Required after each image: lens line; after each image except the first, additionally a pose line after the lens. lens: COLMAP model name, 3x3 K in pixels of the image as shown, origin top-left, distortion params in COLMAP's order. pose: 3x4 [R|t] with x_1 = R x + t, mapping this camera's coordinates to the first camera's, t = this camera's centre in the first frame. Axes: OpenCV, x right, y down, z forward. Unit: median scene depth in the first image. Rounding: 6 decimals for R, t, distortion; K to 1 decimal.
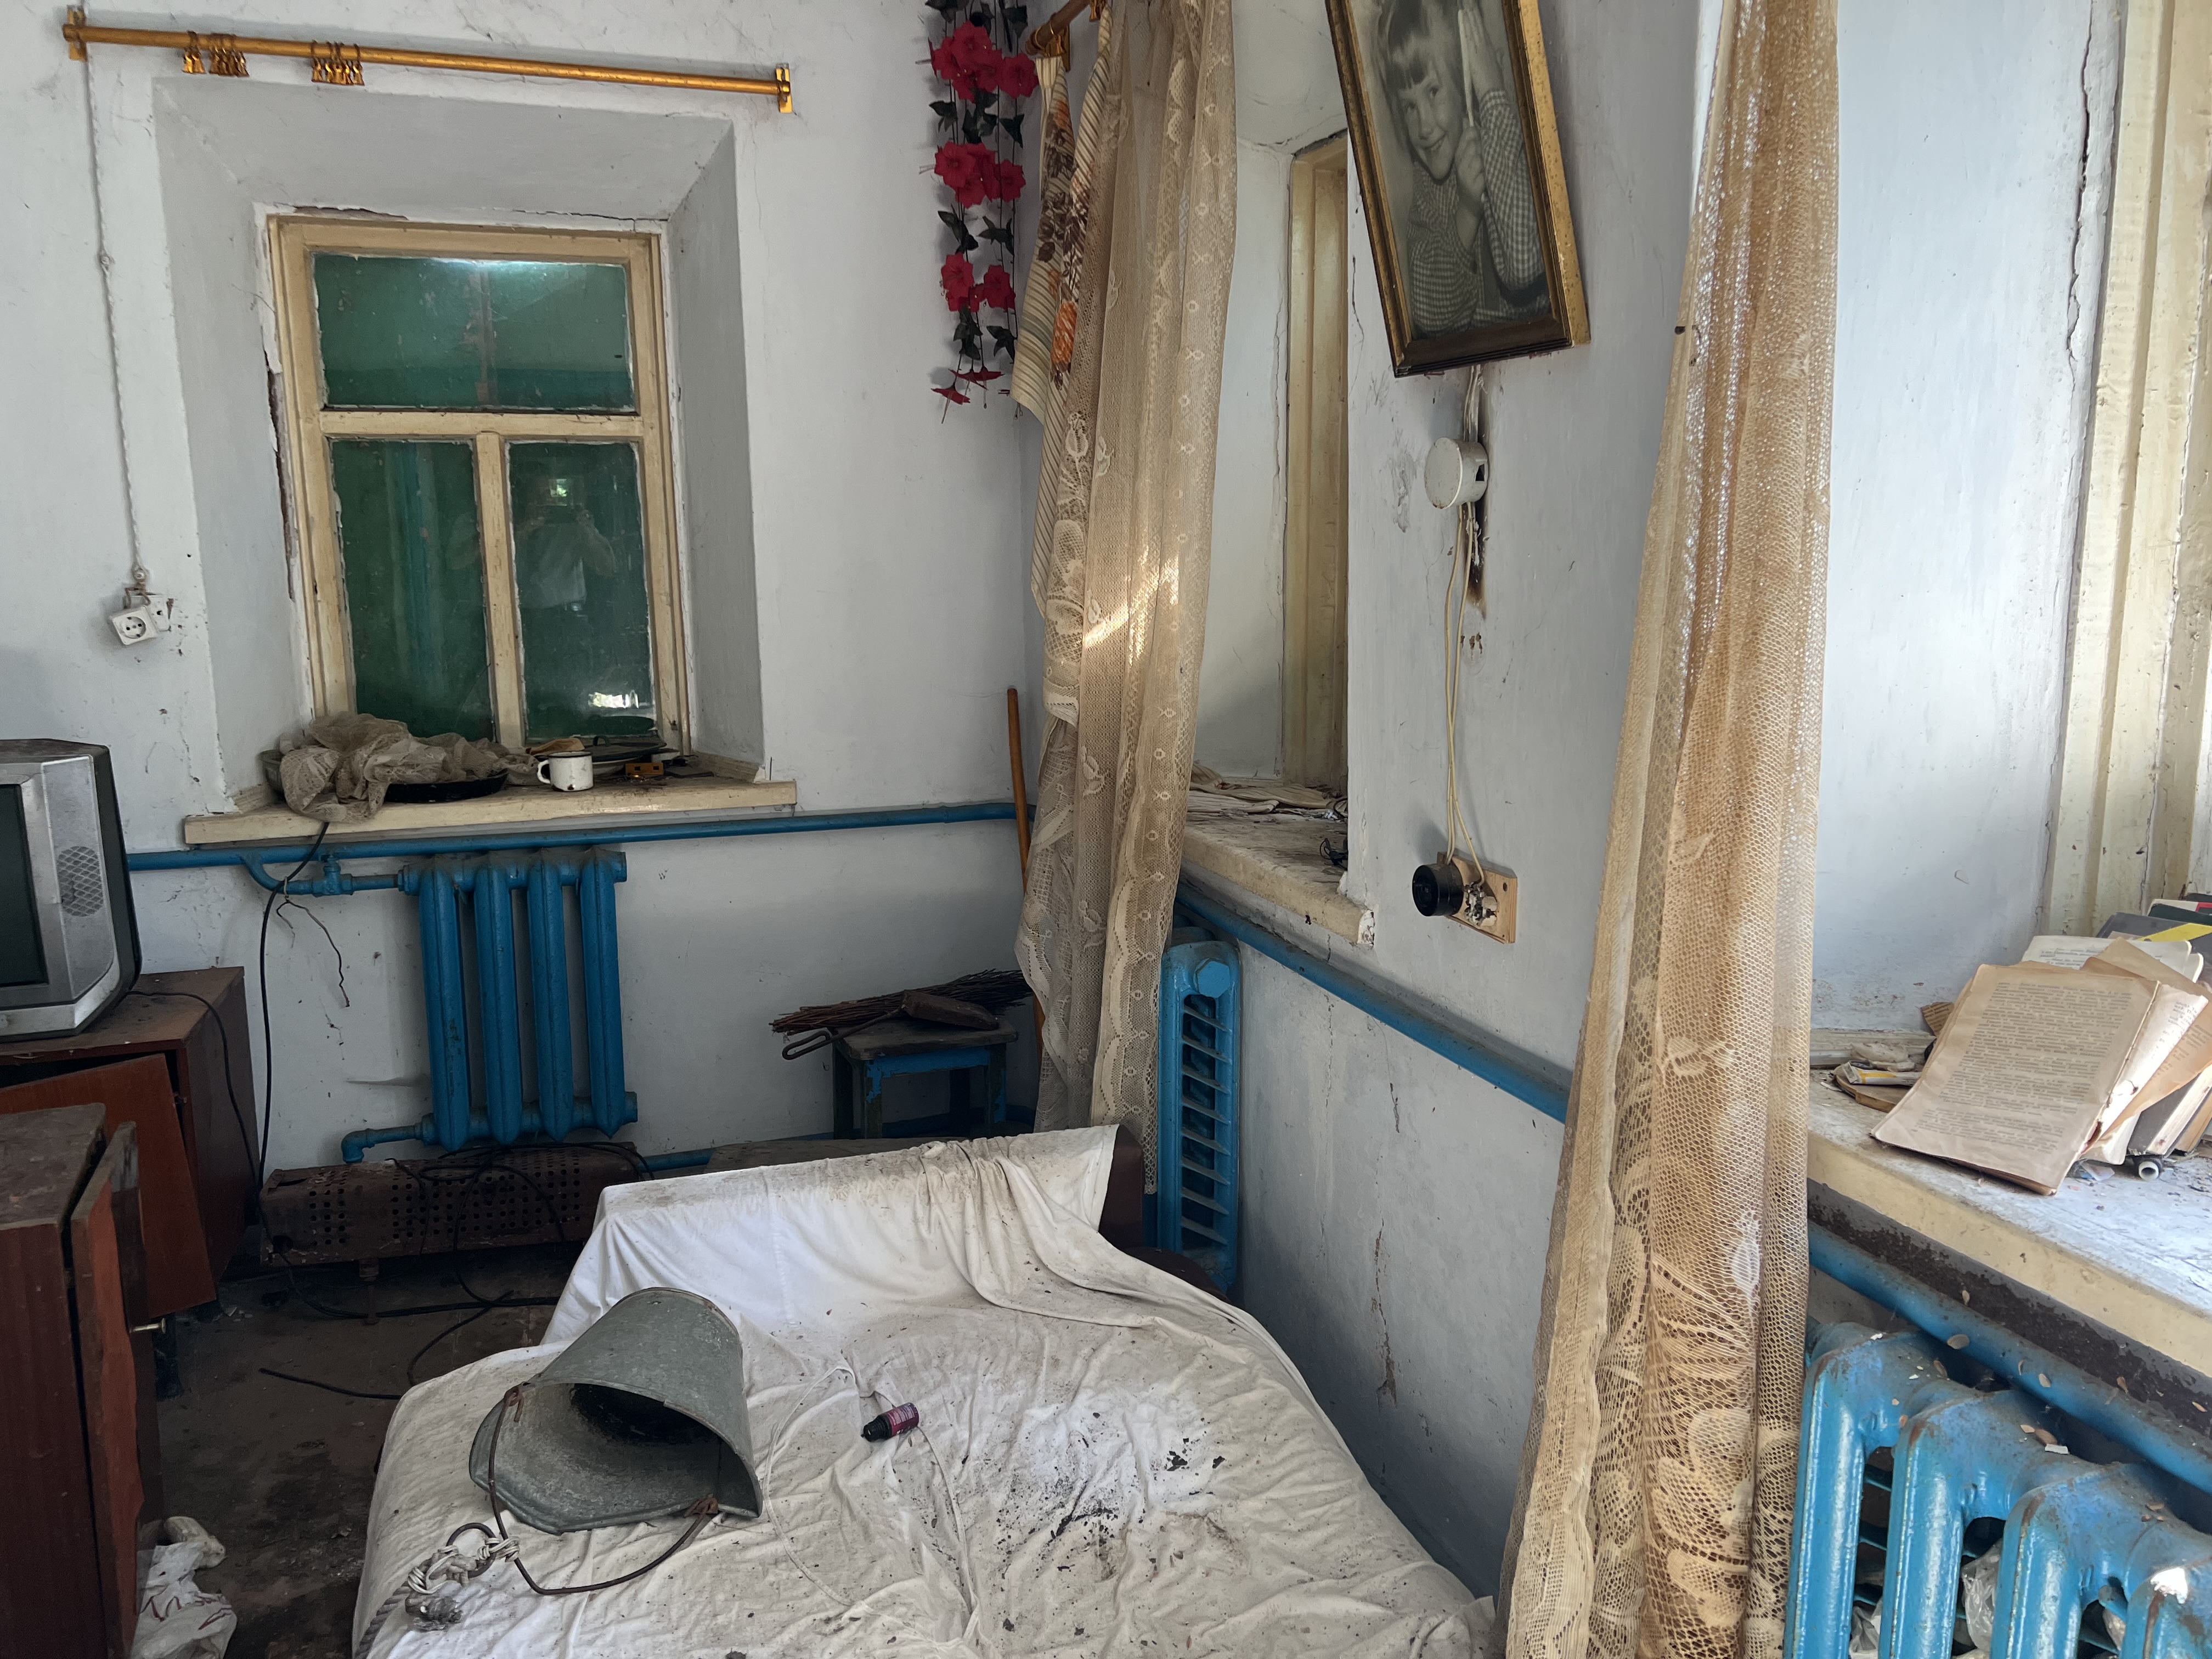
lens RADIAL K [[1557.9, 0, 1111.3], [0, 1557.9, 762.7], [0, 0, 1]] dist [0.045295, -0.092800]
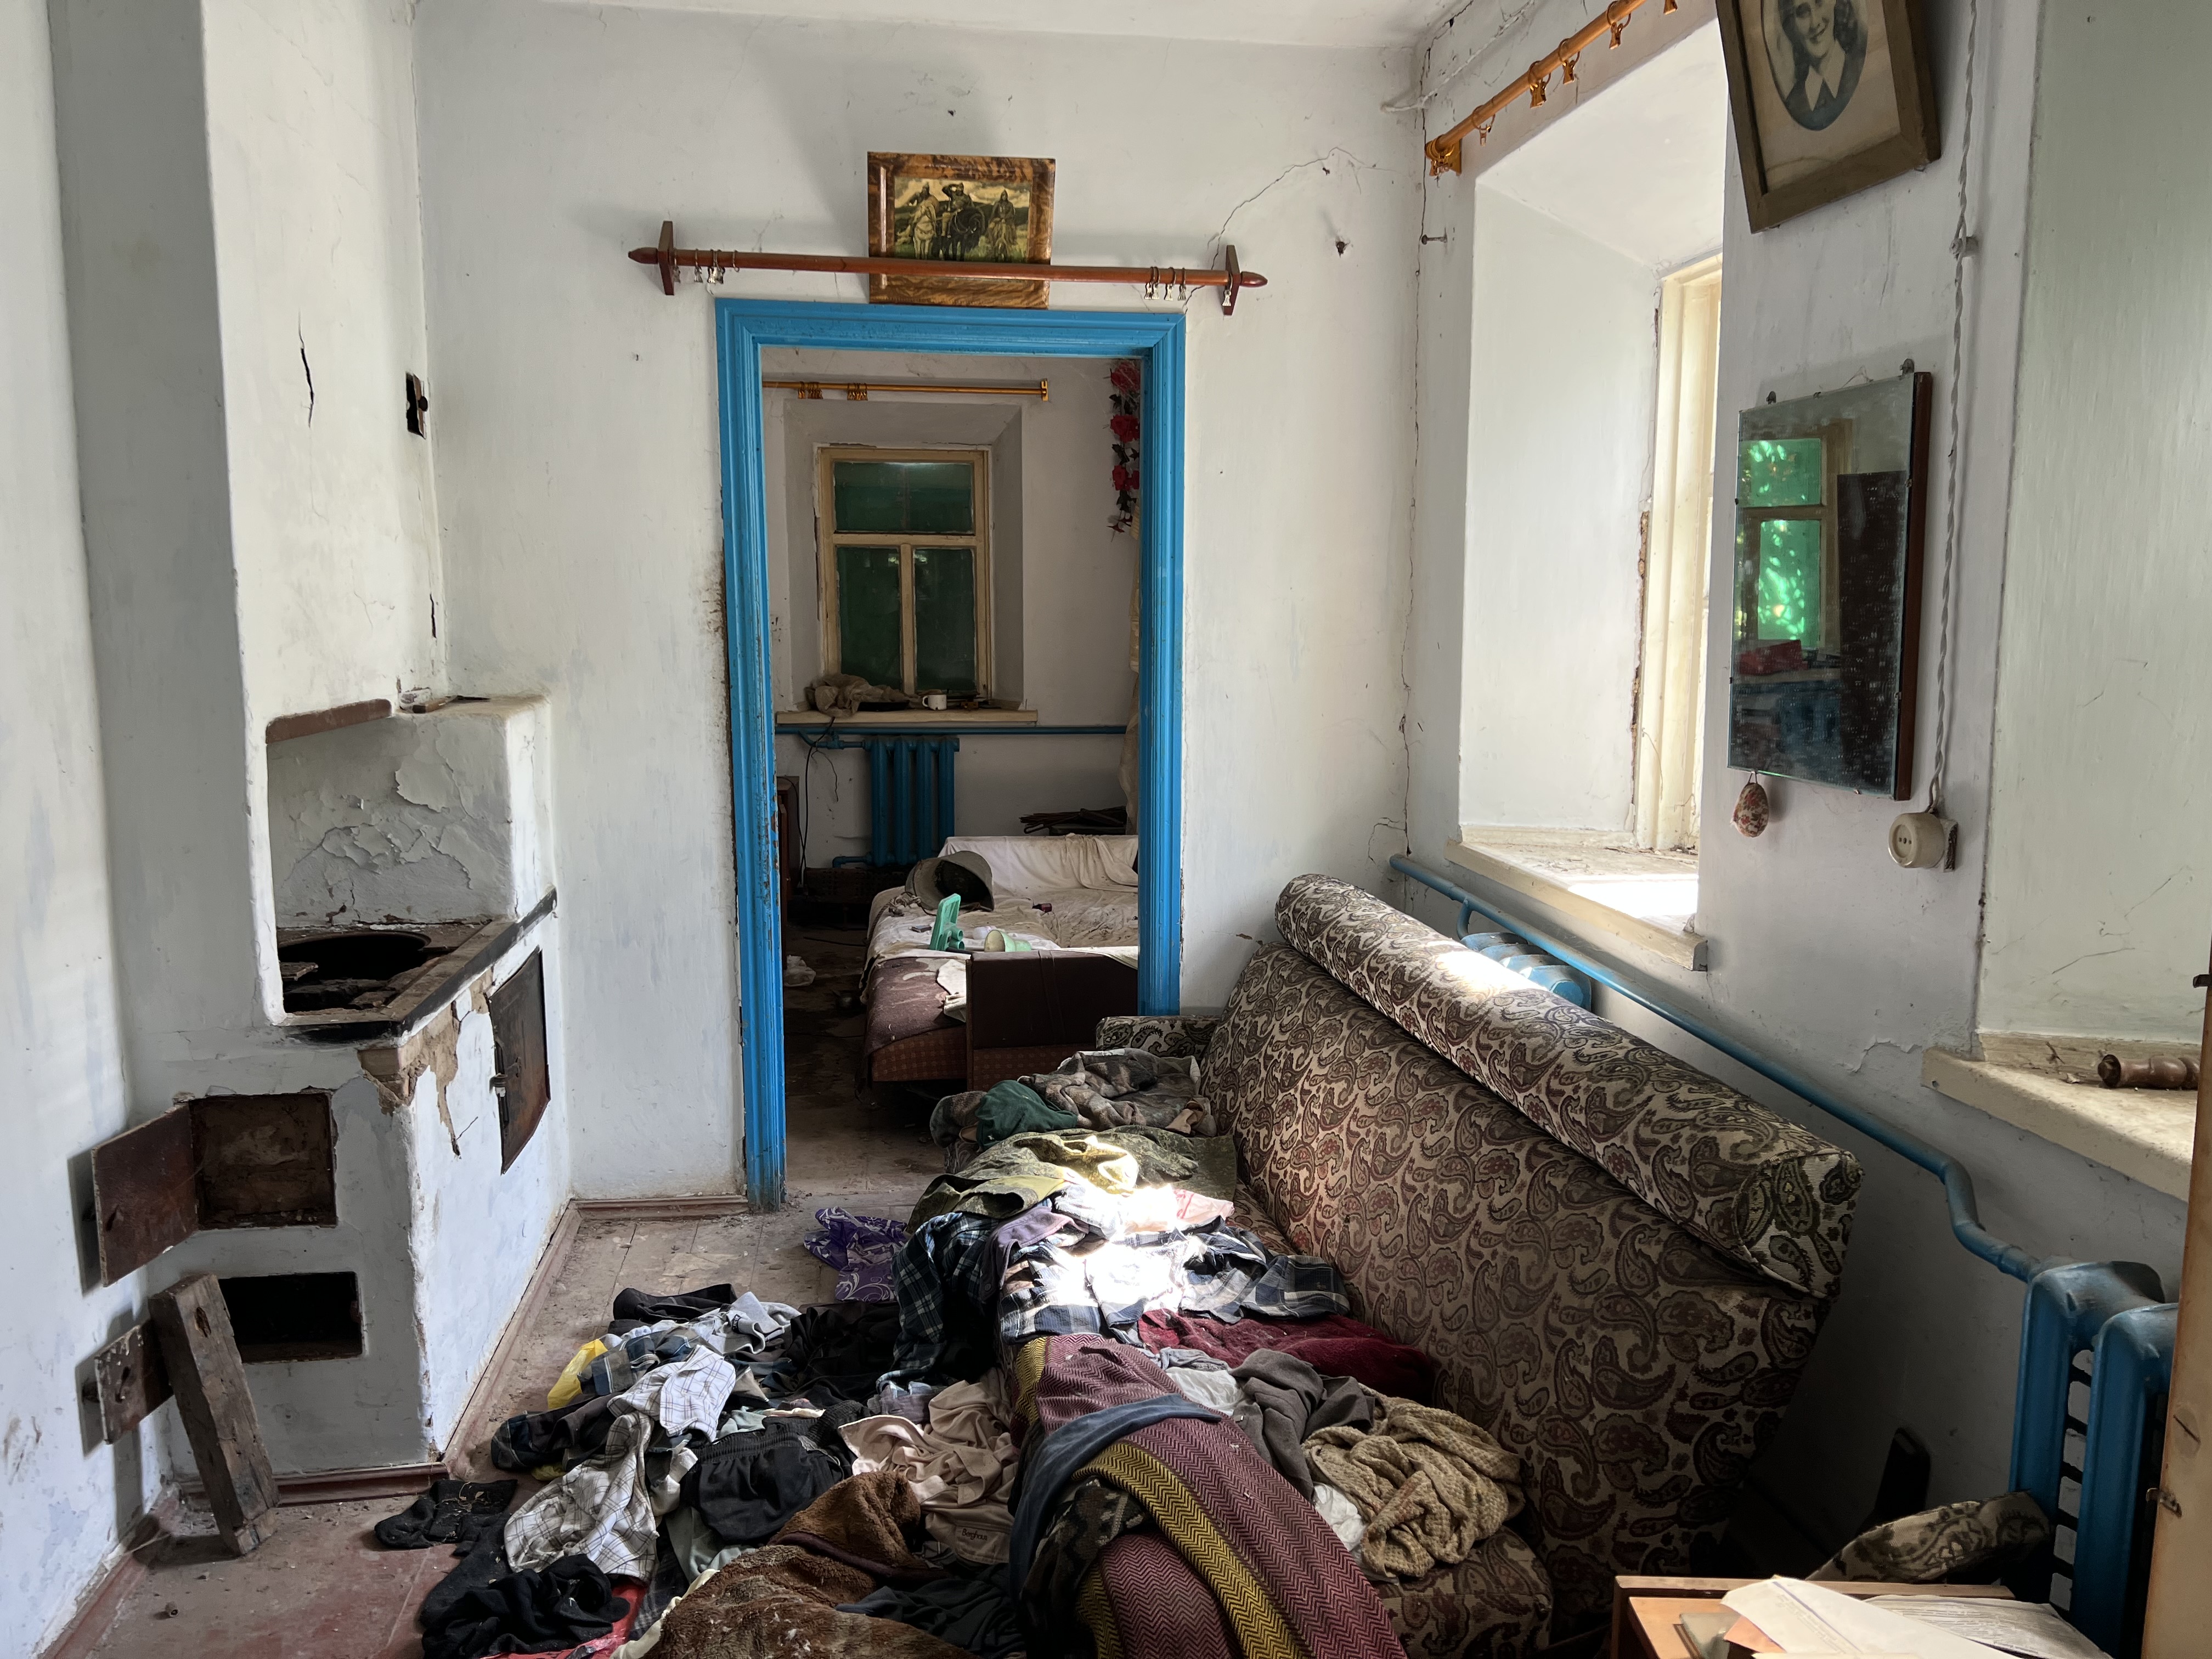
lens RADIAL K [[1639.7, 0, 1106.0], [0, 1639.7, 829.5], [0, 0, 1]] dist [0.057480, -0.068738]
pose [[0.976906, 0.044073, -0.209074, 0.373583], [-0.045559, 0.998959, -0.002294, 0.180487], [0.208755, 0.011766, 0.977897, -1.194510]]
